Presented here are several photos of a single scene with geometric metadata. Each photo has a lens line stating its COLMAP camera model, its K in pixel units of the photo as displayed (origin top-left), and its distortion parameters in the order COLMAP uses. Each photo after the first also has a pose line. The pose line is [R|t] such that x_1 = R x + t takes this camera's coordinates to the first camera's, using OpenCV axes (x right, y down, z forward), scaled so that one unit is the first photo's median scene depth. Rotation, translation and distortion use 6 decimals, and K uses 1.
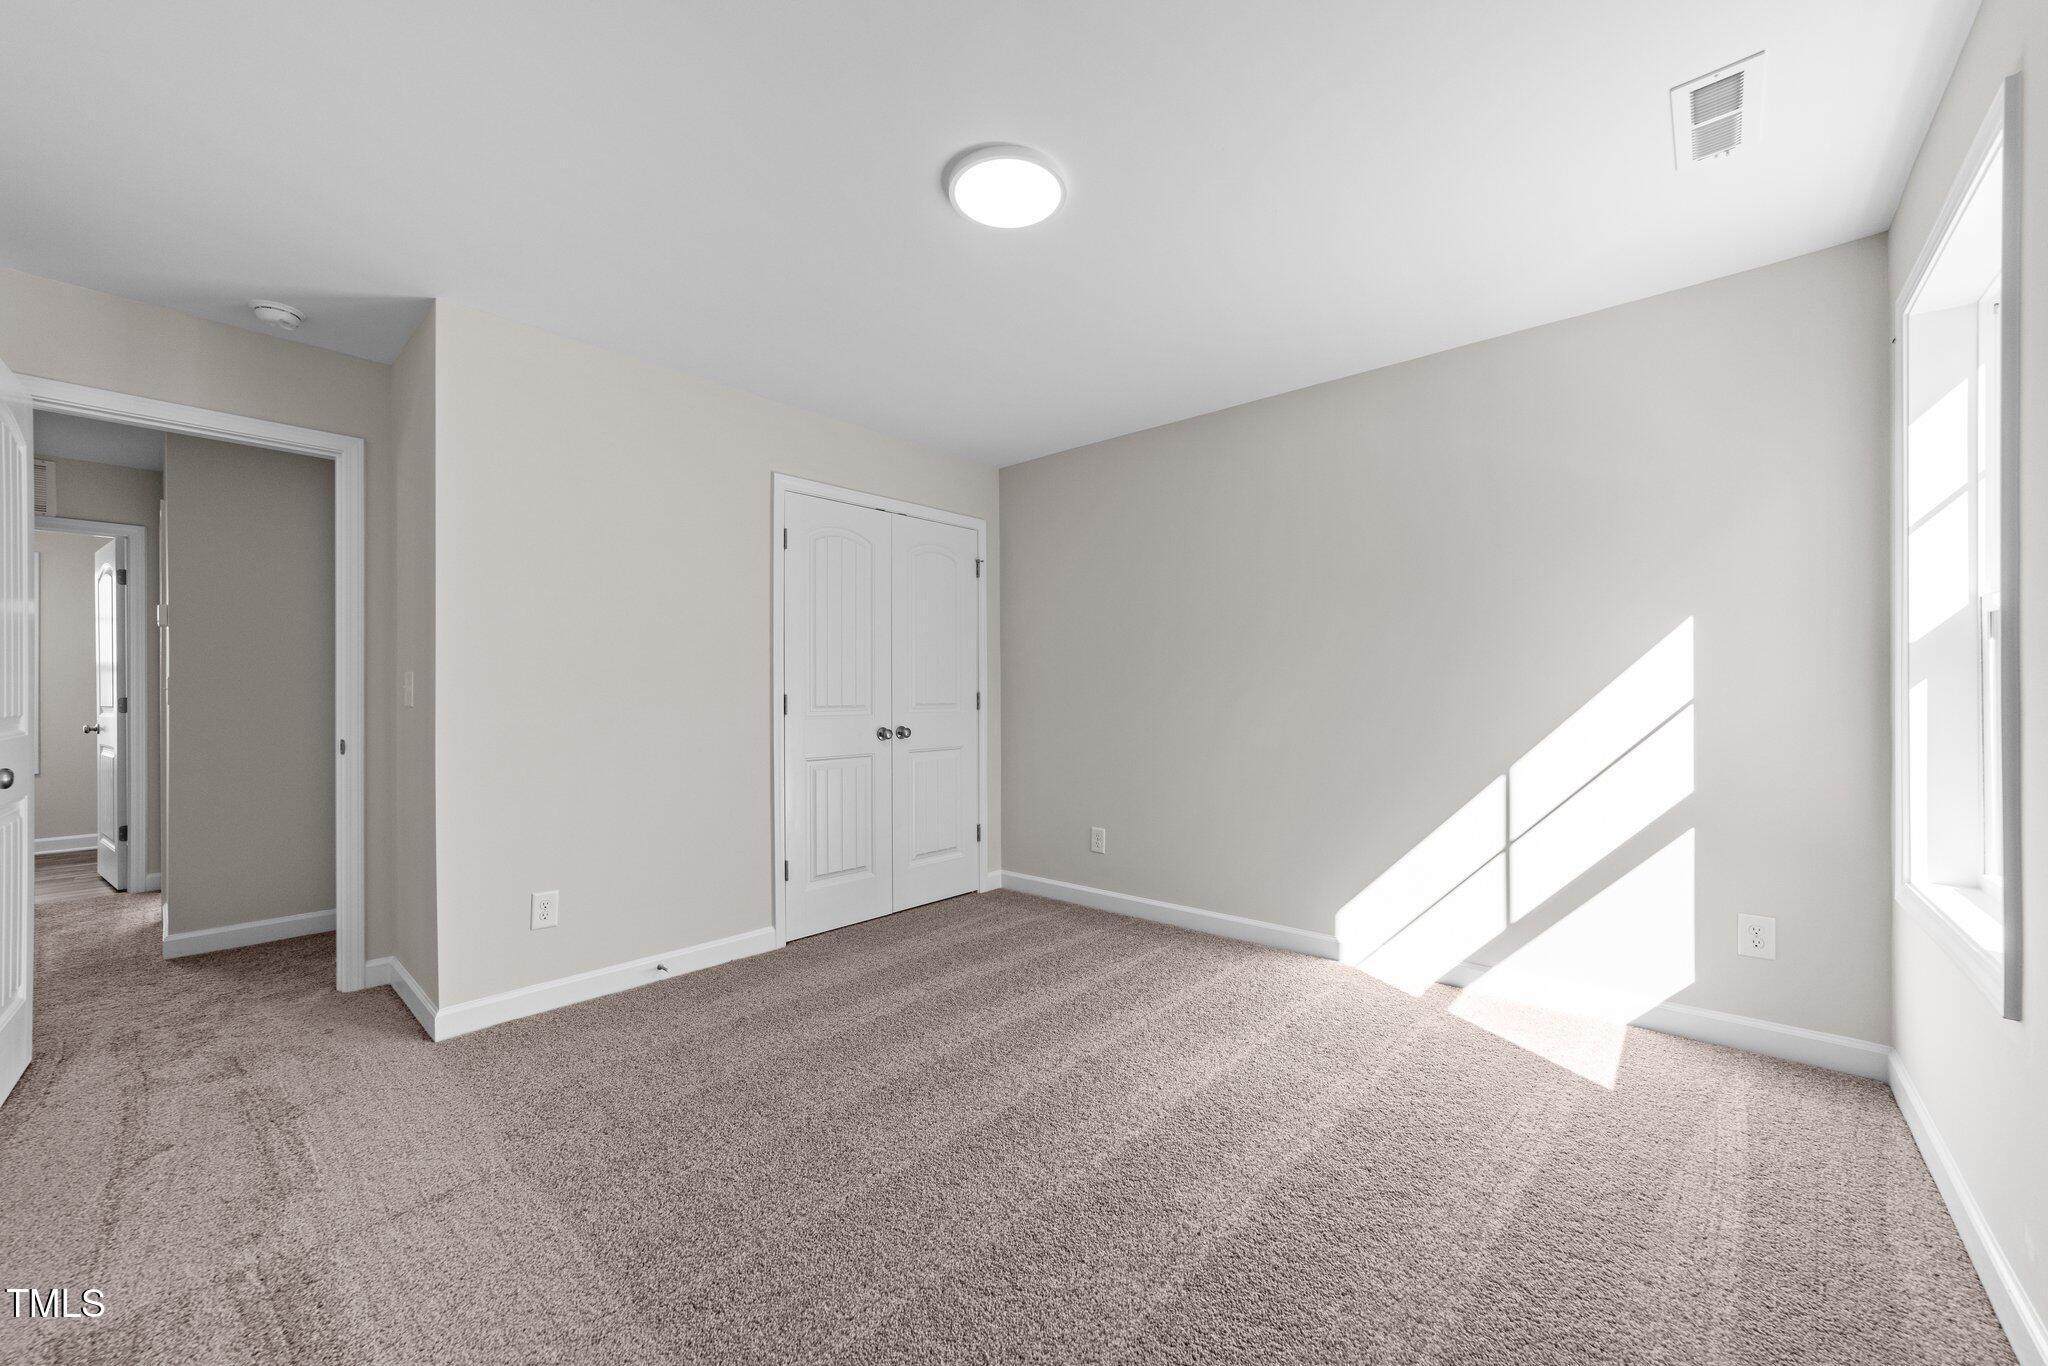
lens RADIAL K [[787.8, 0, 1025.8], [0, 787.8, 687.2], [0, 0, 1]] dist [0.003727, 0.000460]
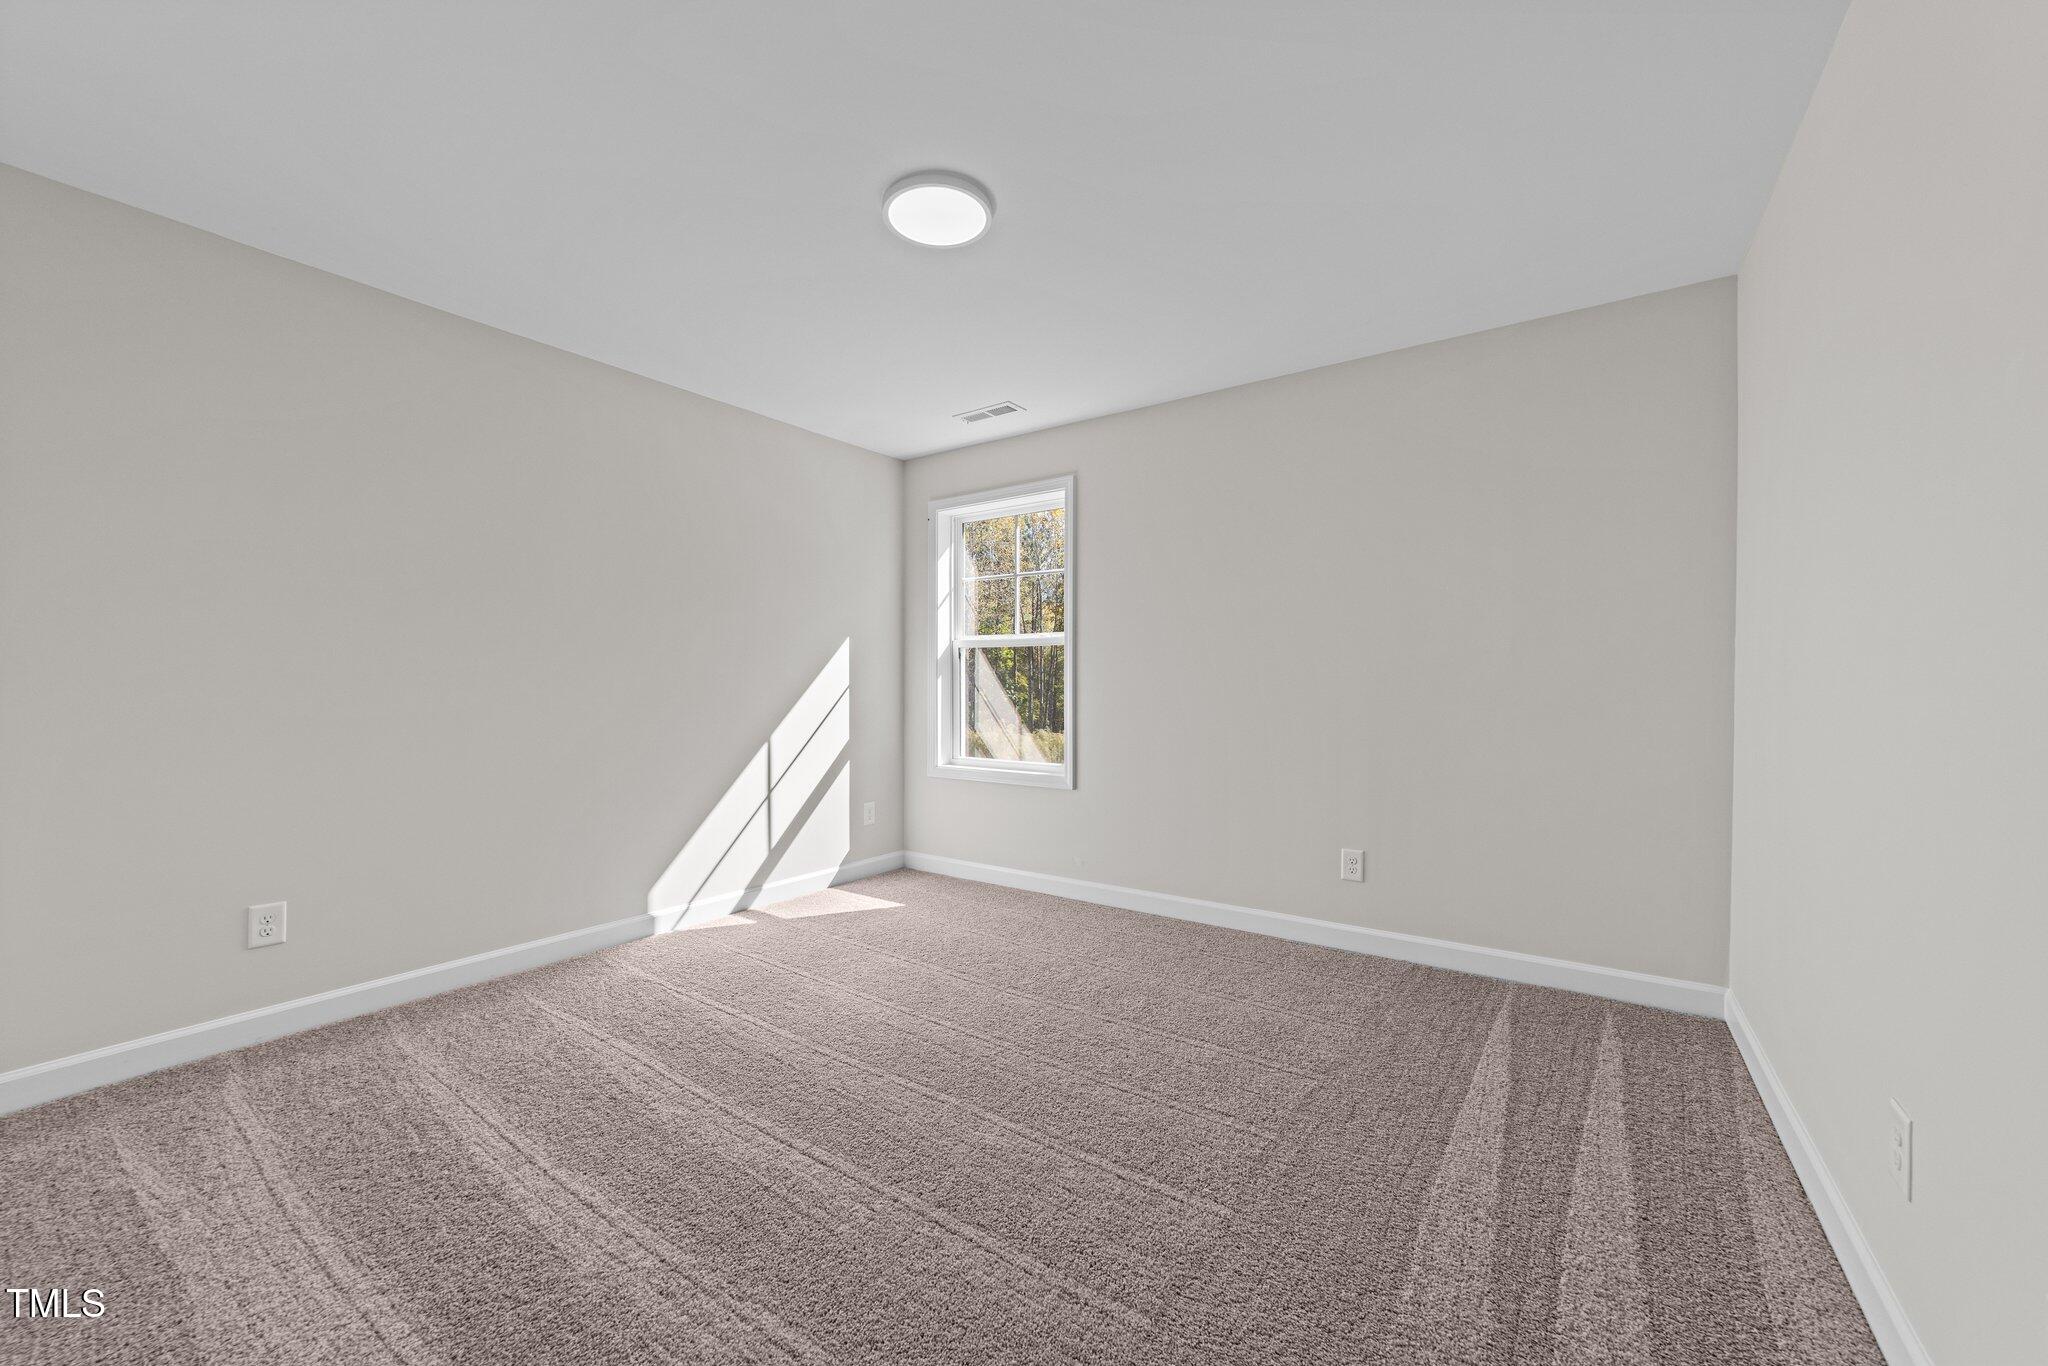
lens RADIAL K [[787.8, 0, 996.7], [0, 787.8, 695.0], [0, 0, 1]] dist [0.003727, 0.000460]
pose [[-0.084480, -0.004210, 0.996416, -0.778549], [-0.004470, 0.999983, 0.003846, 0.022084], [-0.996415, -0.004129, -0.084498, 0.709917]]
